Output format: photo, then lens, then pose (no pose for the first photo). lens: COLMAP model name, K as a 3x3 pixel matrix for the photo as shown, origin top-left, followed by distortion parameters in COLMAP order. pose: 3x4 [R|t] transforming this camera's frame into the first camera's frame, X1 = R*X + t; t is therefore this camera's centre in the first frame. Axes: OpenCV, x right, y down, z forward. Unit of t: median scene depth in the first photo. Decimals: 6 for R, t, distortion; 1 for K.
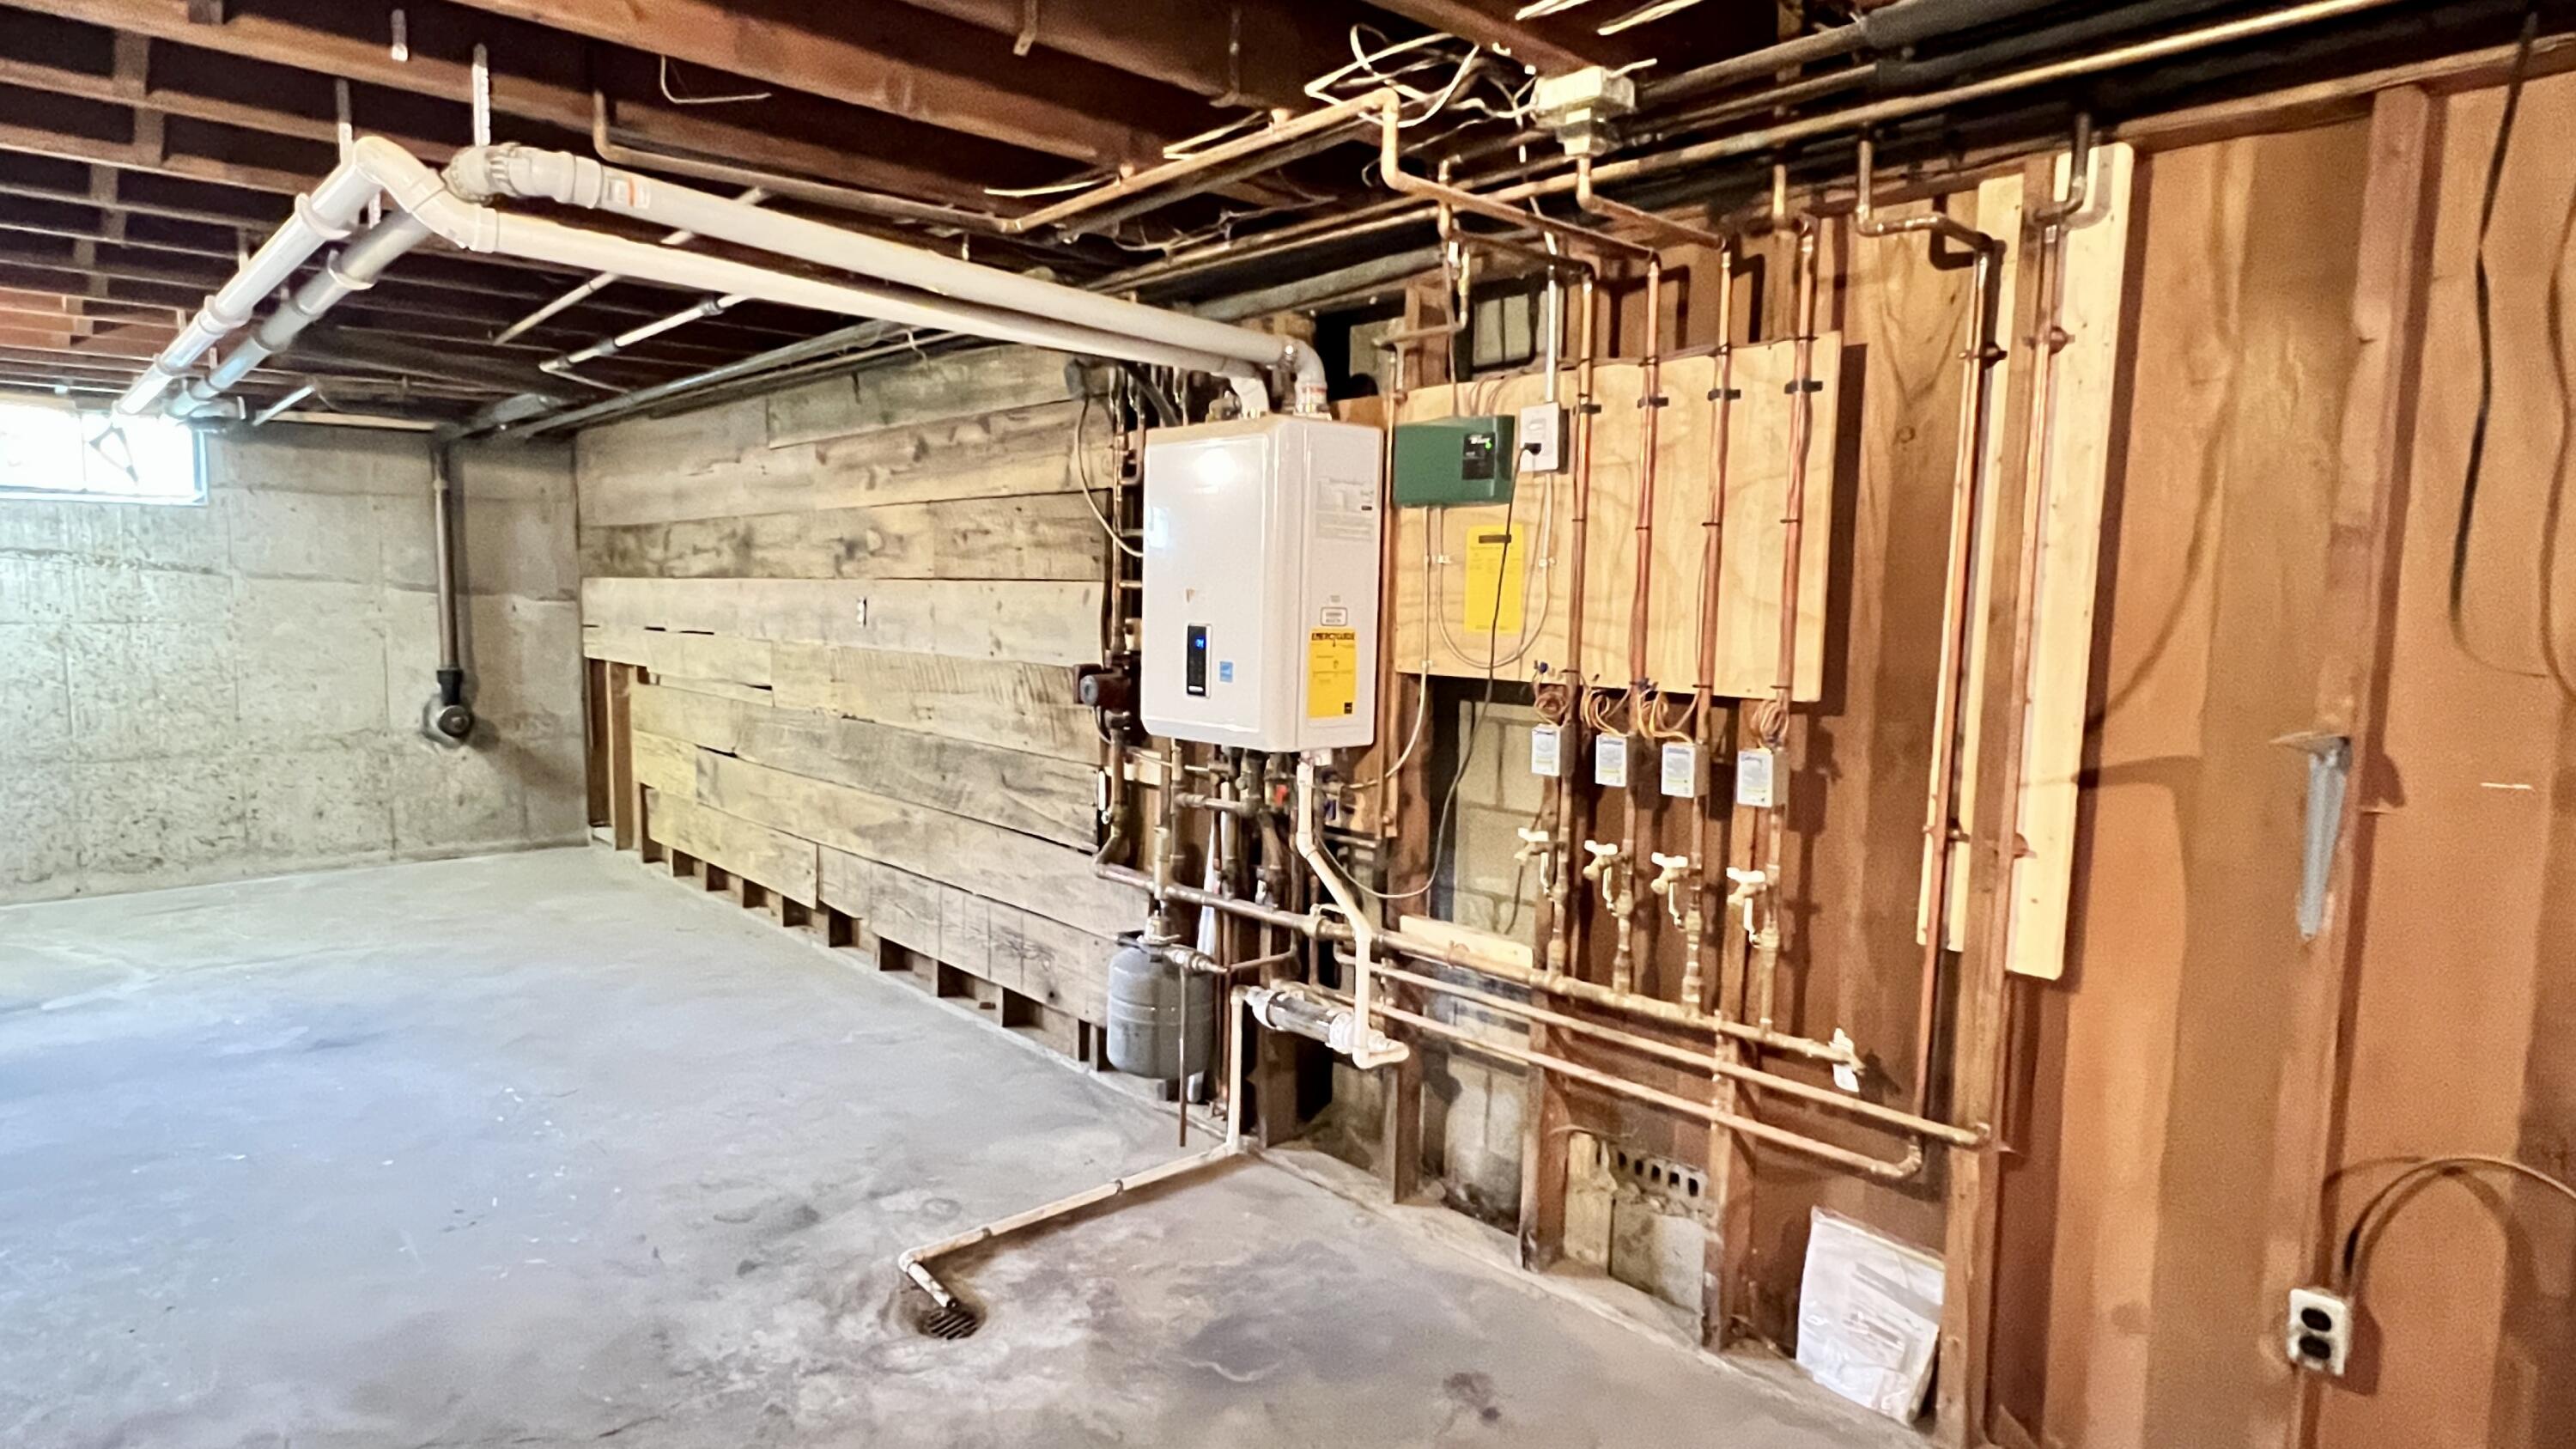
lens RADIAL K [[1459.6, 0, 1278.4], [0, 1459.6, 743.0], [0, 0, 1]] dist [0.002113, -0.000089]
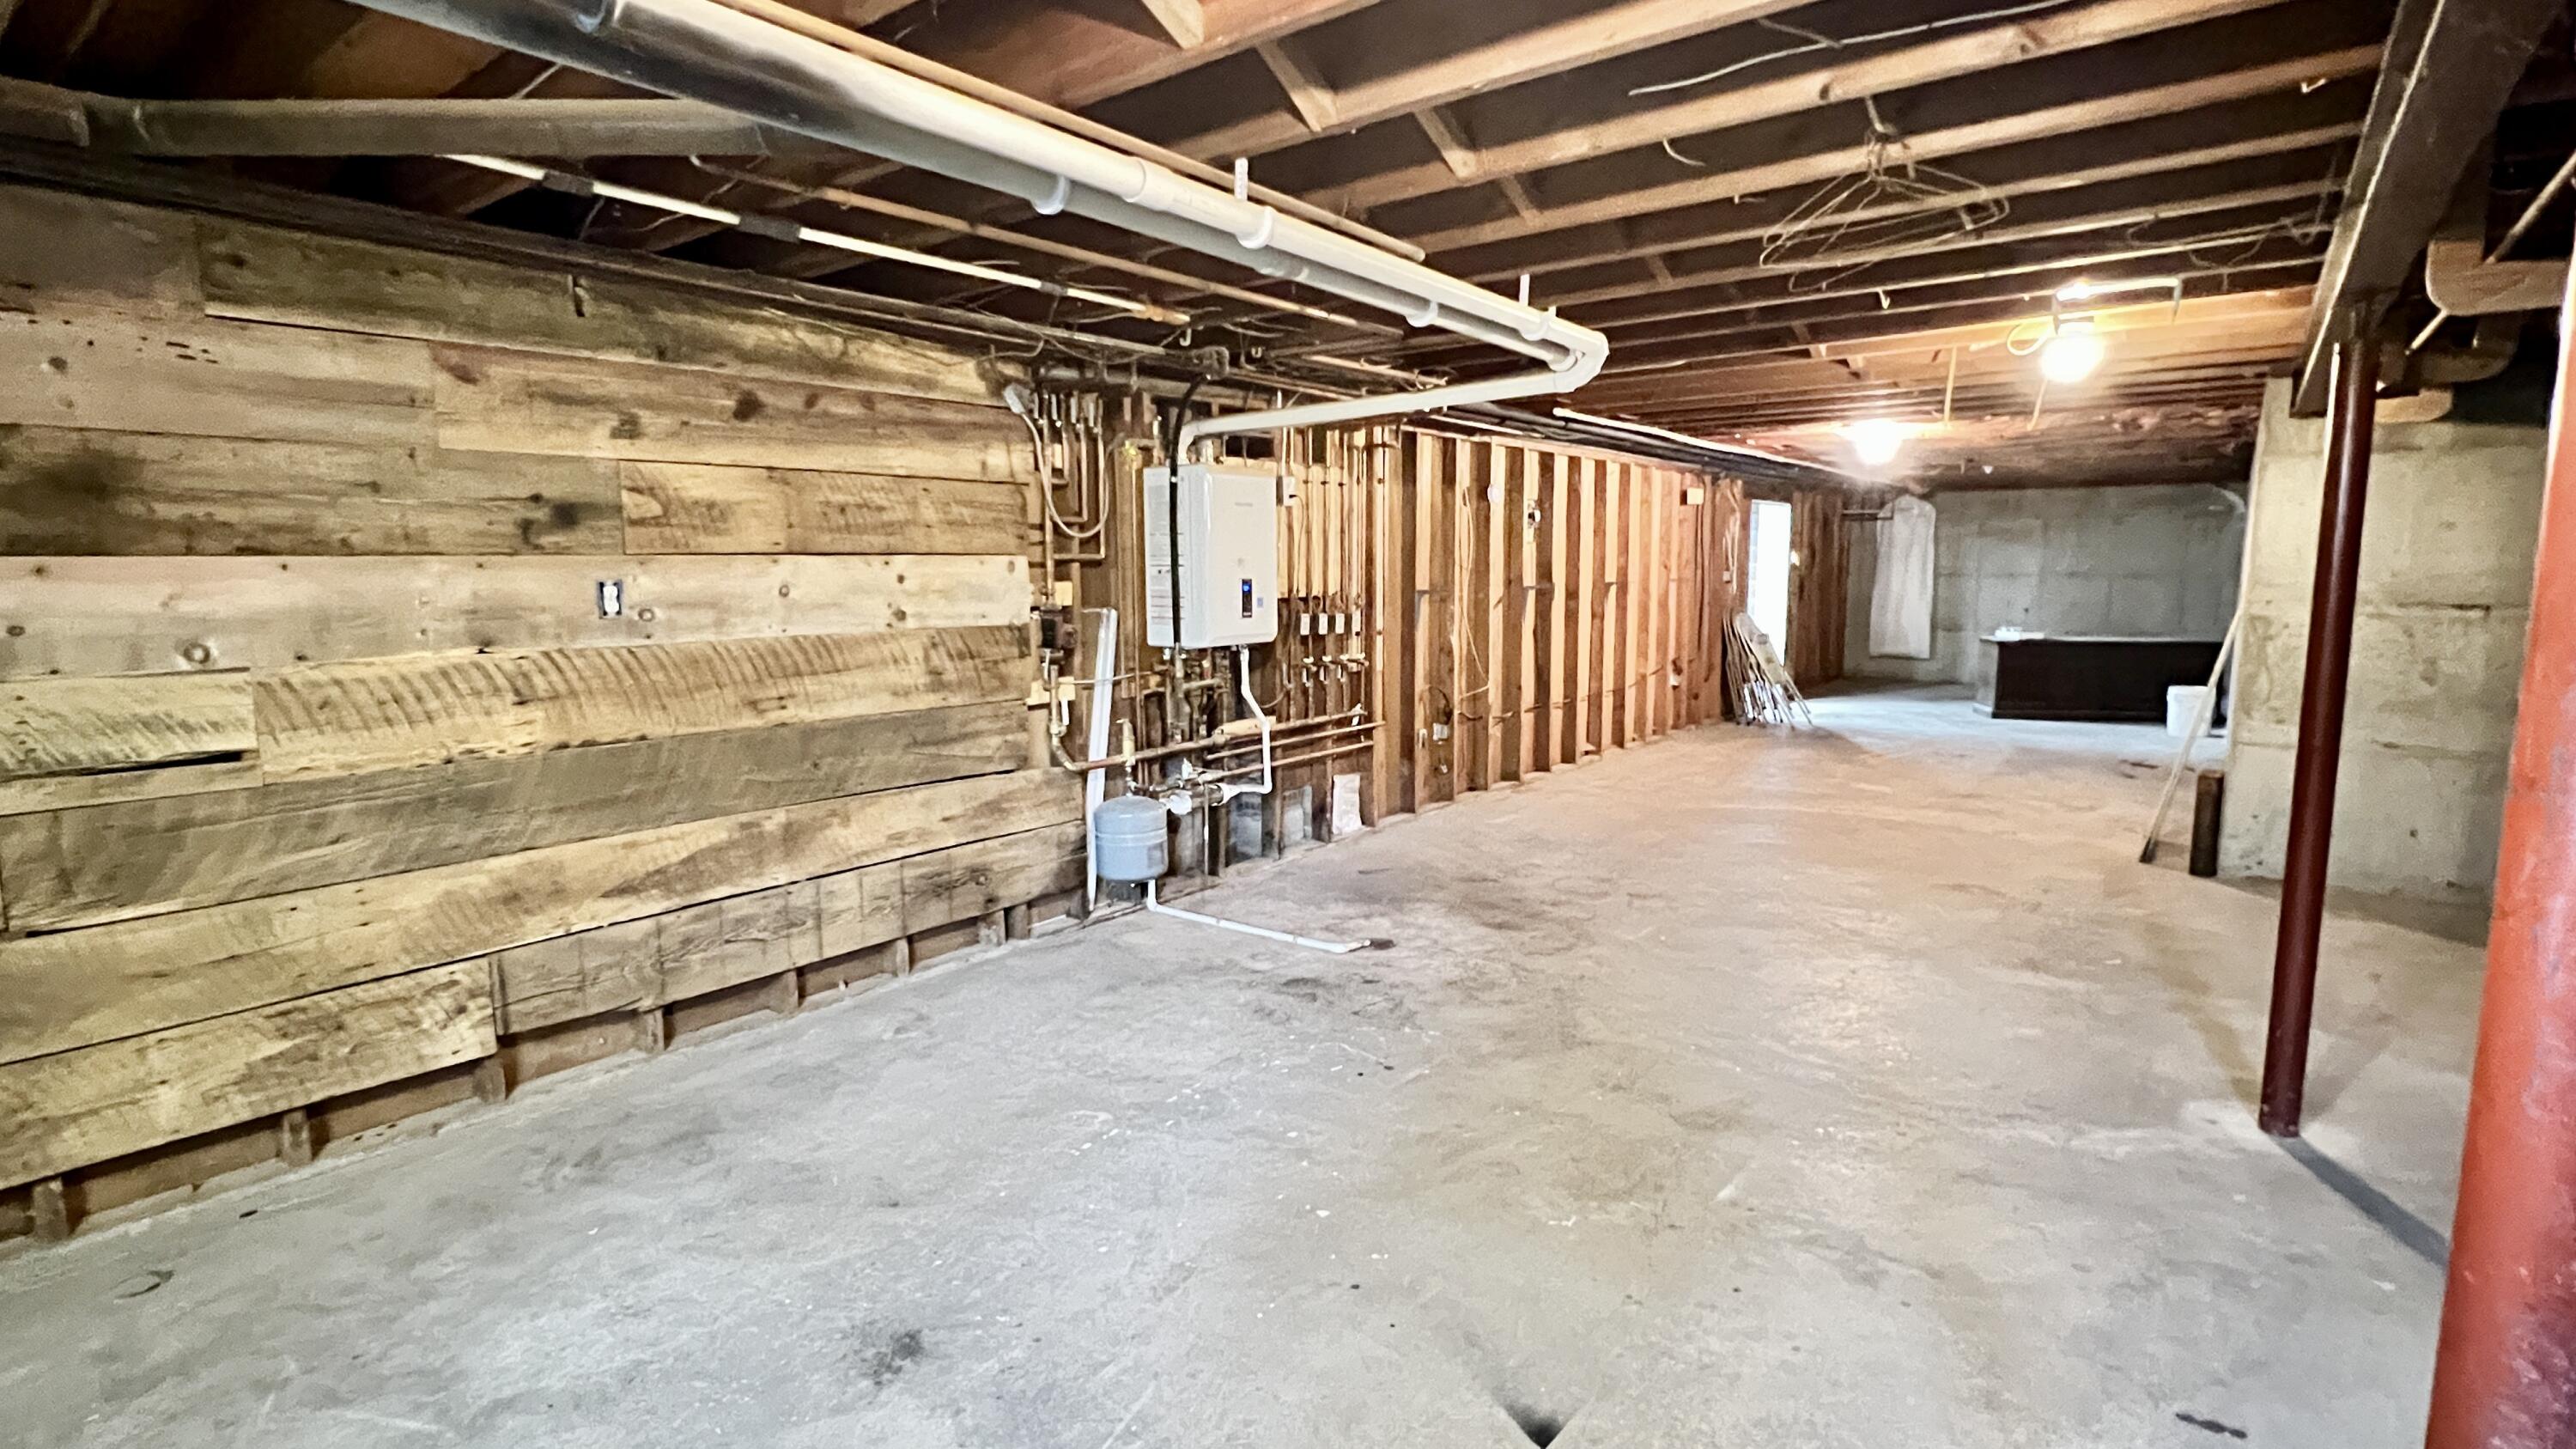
lens RADIAL K [[1218.9, 0, 1279.1], [0, 1218.9, 715.9], [0, 0, 1]] dist [-0.000722, 0.000604]
pose [[-0.196059, -0.140768, 0.970436, -1.139726], [0.103081, 0.981201, 0.163155, -0.114131], [-0.975159, 0.132022, -0.177863, 0.917024]]
